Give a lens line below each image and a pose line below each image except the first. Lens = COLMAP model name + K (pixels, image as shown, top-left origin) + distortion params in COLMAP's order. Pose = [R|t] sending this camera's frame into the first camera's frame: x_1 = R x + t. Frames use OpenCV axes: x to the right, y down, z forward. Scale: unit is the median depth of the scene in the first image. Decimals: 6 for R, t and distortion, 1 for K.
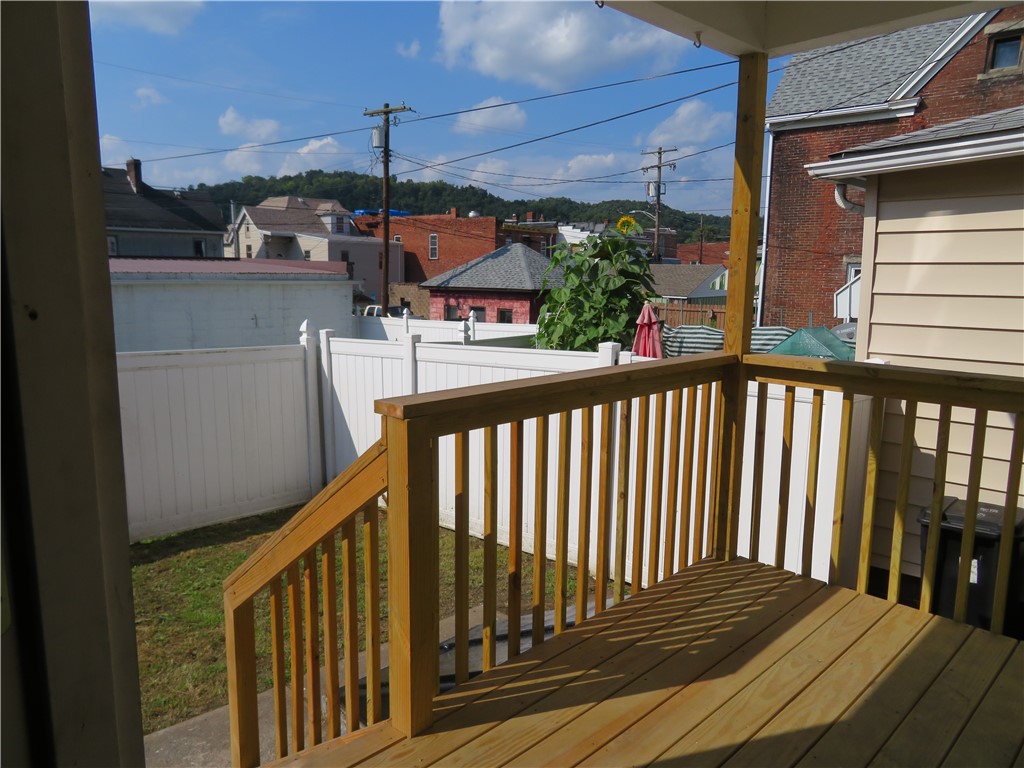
lens RADIAL K [[741.5, 0, 512.7], [0, 741.5, 383.1], [0, 0, 1]] dist [-0.013070, 0.017435]
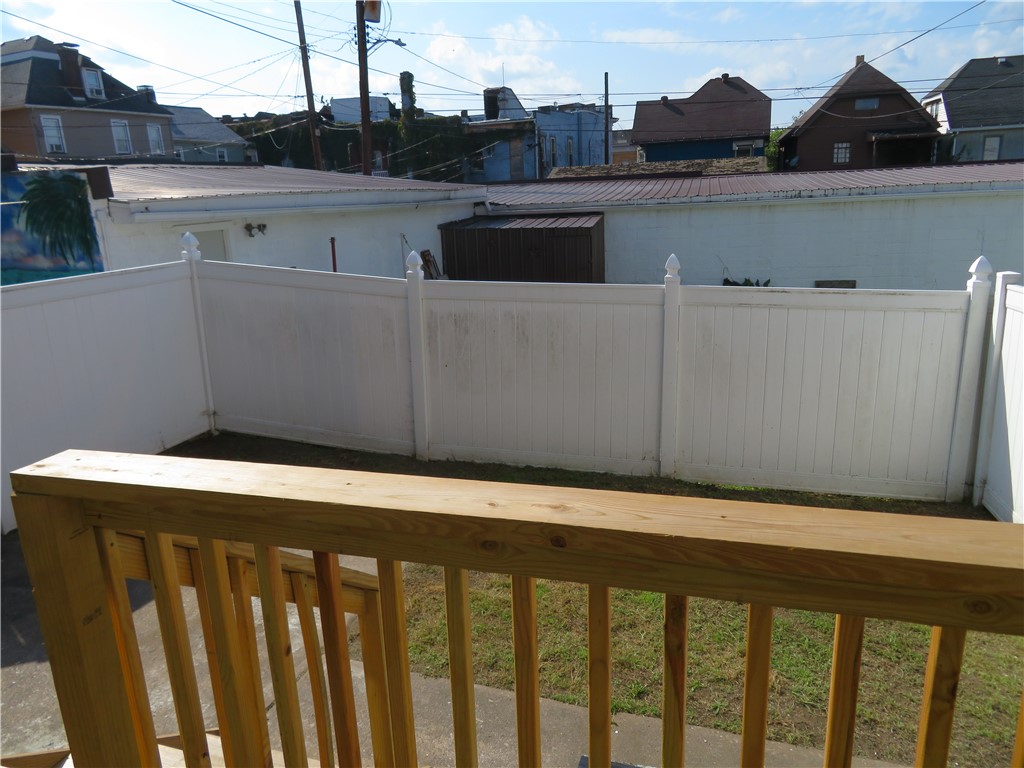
lens RADIAL K [[741.5, 0, 512.7], [0, 741.5, 384.6], [0, 0, 1]] dist [-0.013070, 0.017435]
pose [[0.450338, 0.199070, -0.870383, 0.159383], [-0.087950, 0.979977, 0.178631, -0.052564], [0.888516, -0.003894, 0.458829, 0.279209]]
